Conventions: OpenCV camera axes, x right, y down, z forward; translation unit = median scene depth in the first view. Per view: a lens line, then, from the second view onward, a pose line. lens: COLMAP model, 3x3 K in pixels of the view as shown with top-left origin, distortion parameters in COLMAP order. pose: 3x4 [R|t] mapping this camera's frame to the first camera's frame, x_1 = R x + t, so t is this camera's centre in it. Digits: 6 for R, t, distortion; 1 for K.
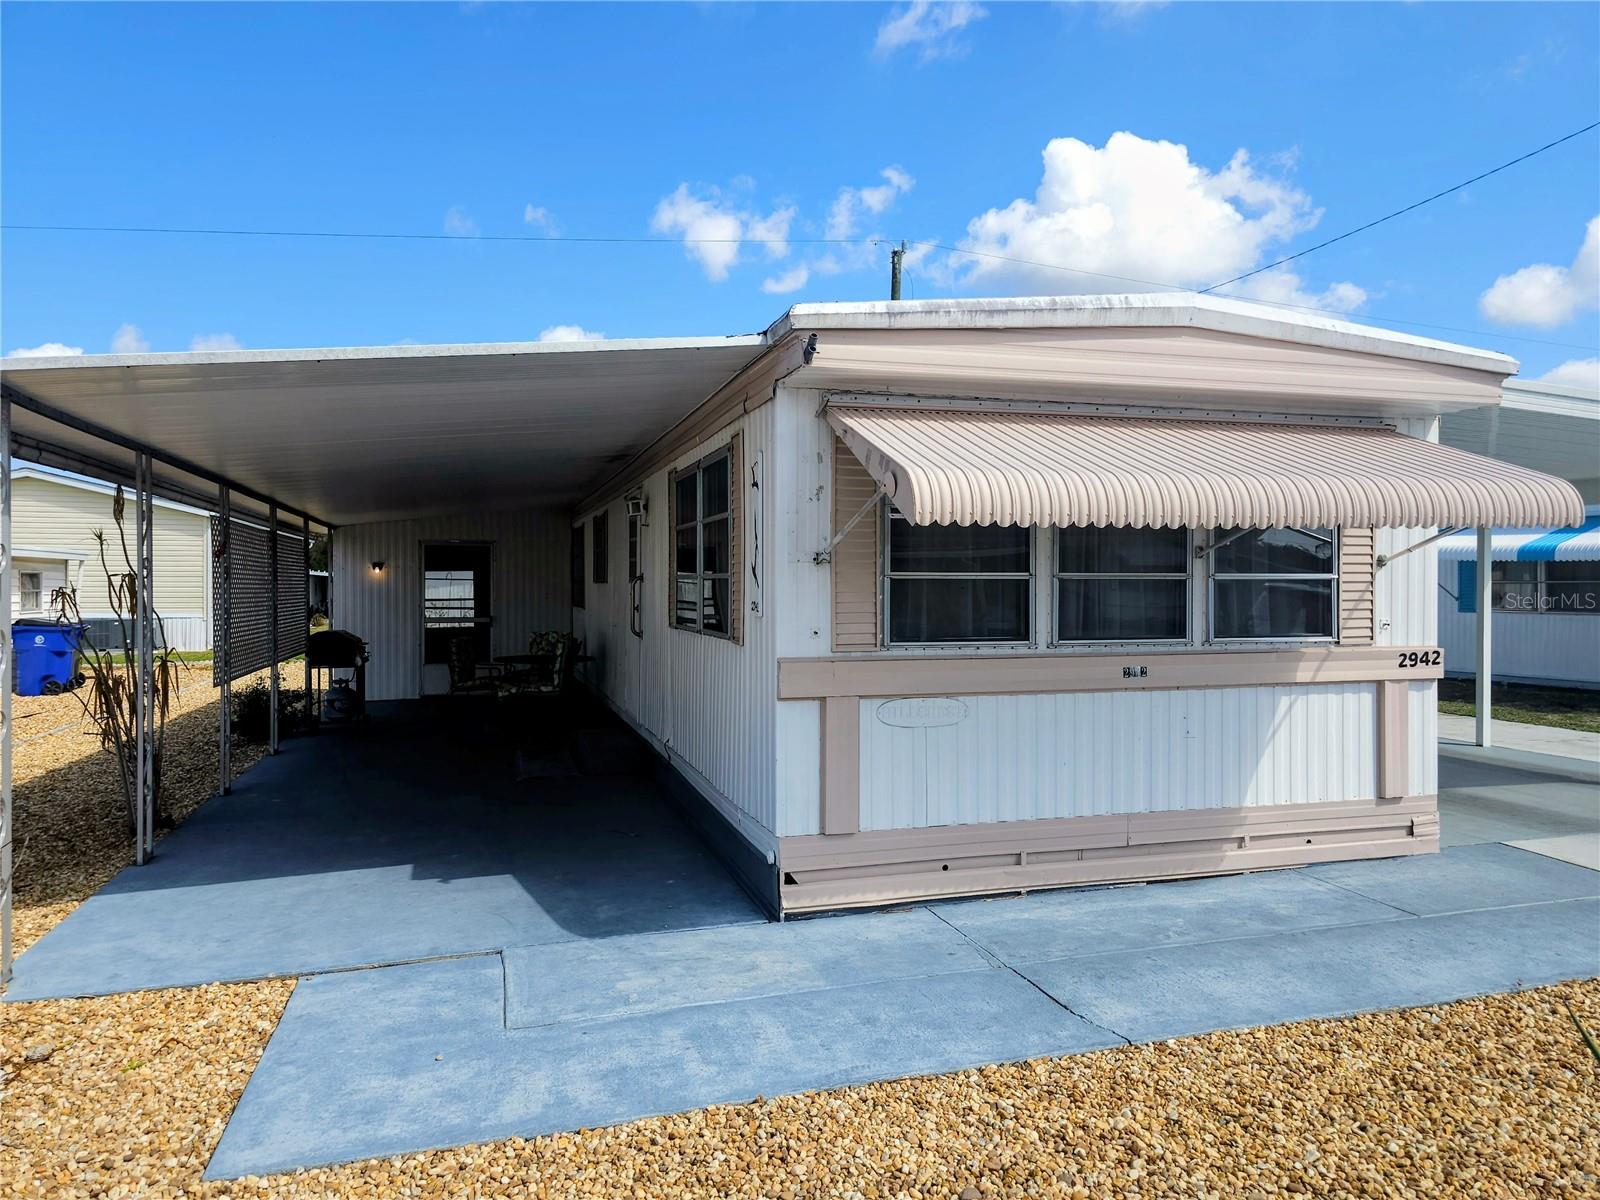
lens RADIAL K [[1078.2, 0, 783.1], [0, 1078.2, 598.4], [0, 0, 1]] dist [0.025098, -0.012082]
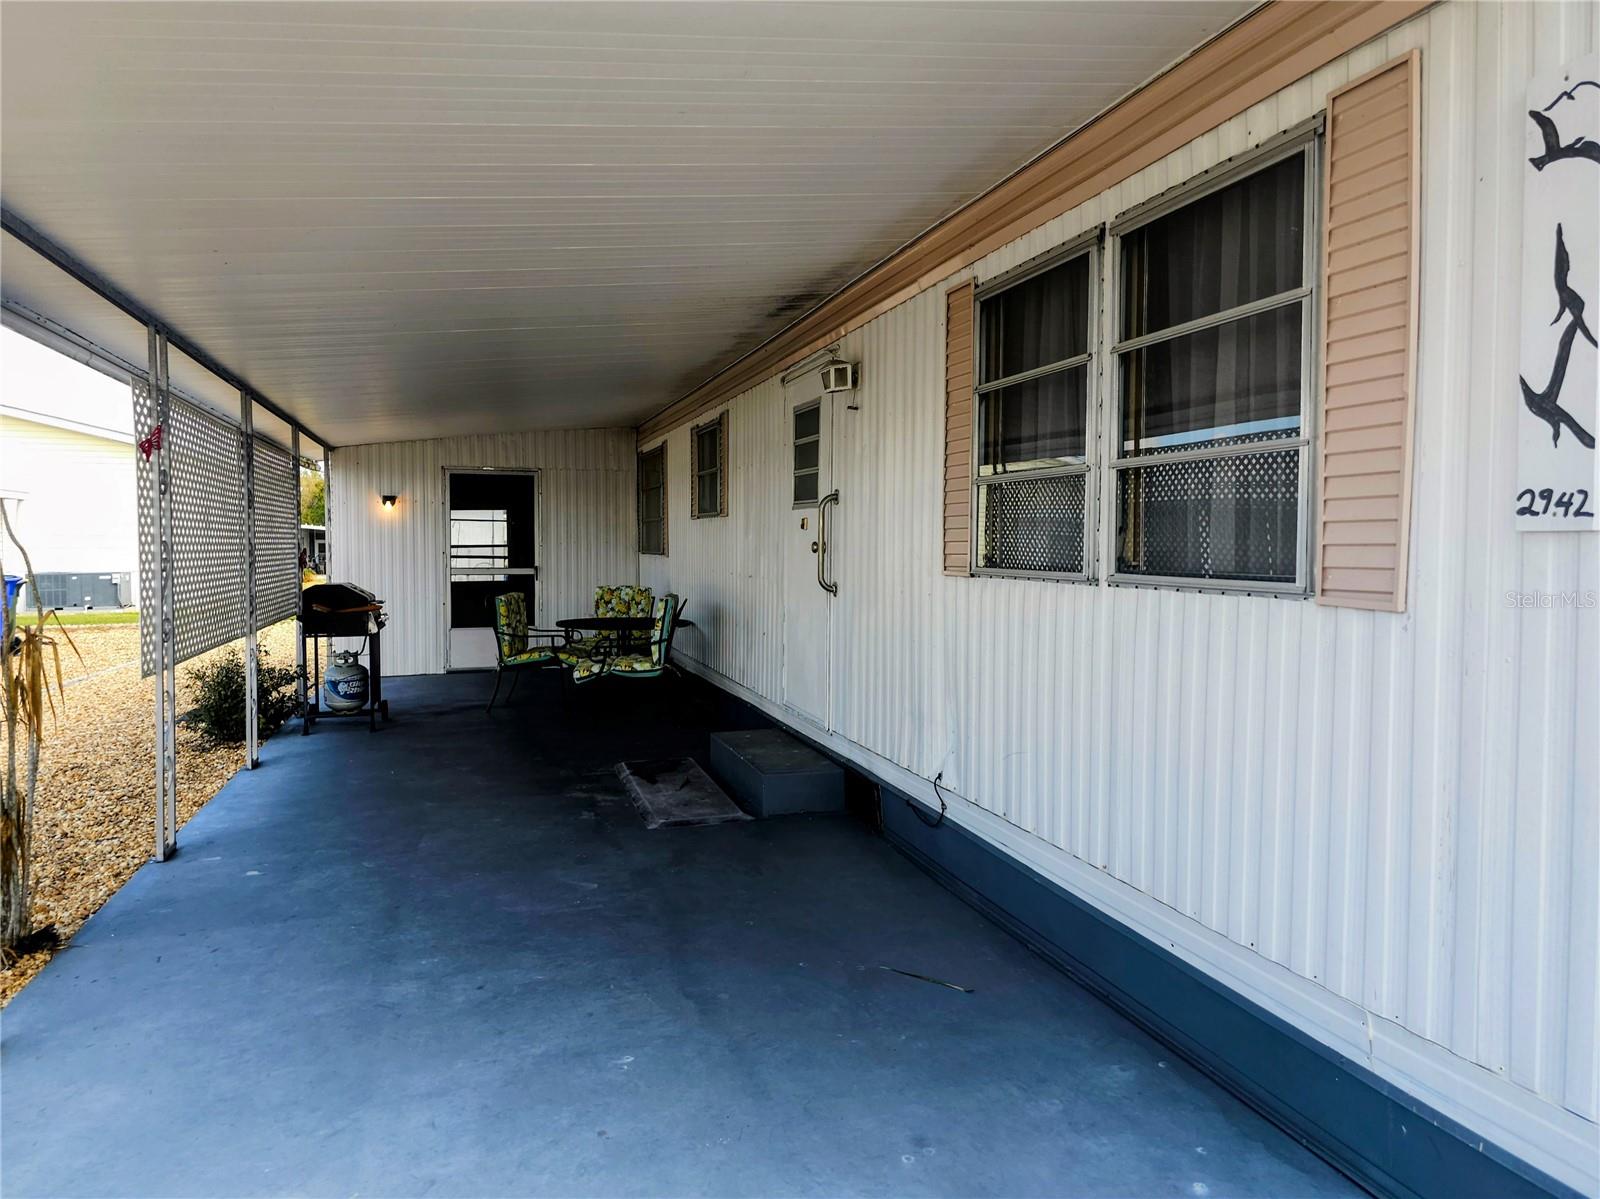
lens RADIAL K [[1078.2, 0, 775.0], [0, 1078.2, 594.7], [0, 0, 1]] dist [0.025098, -0.012082]
pose [[0.999999, -0.000658, 0.001002, -0.172655], [0.000621, 0.999325, 0.036740, 0.014769], [-0.001025, -0.036739, 0.999324, 0.391098]]
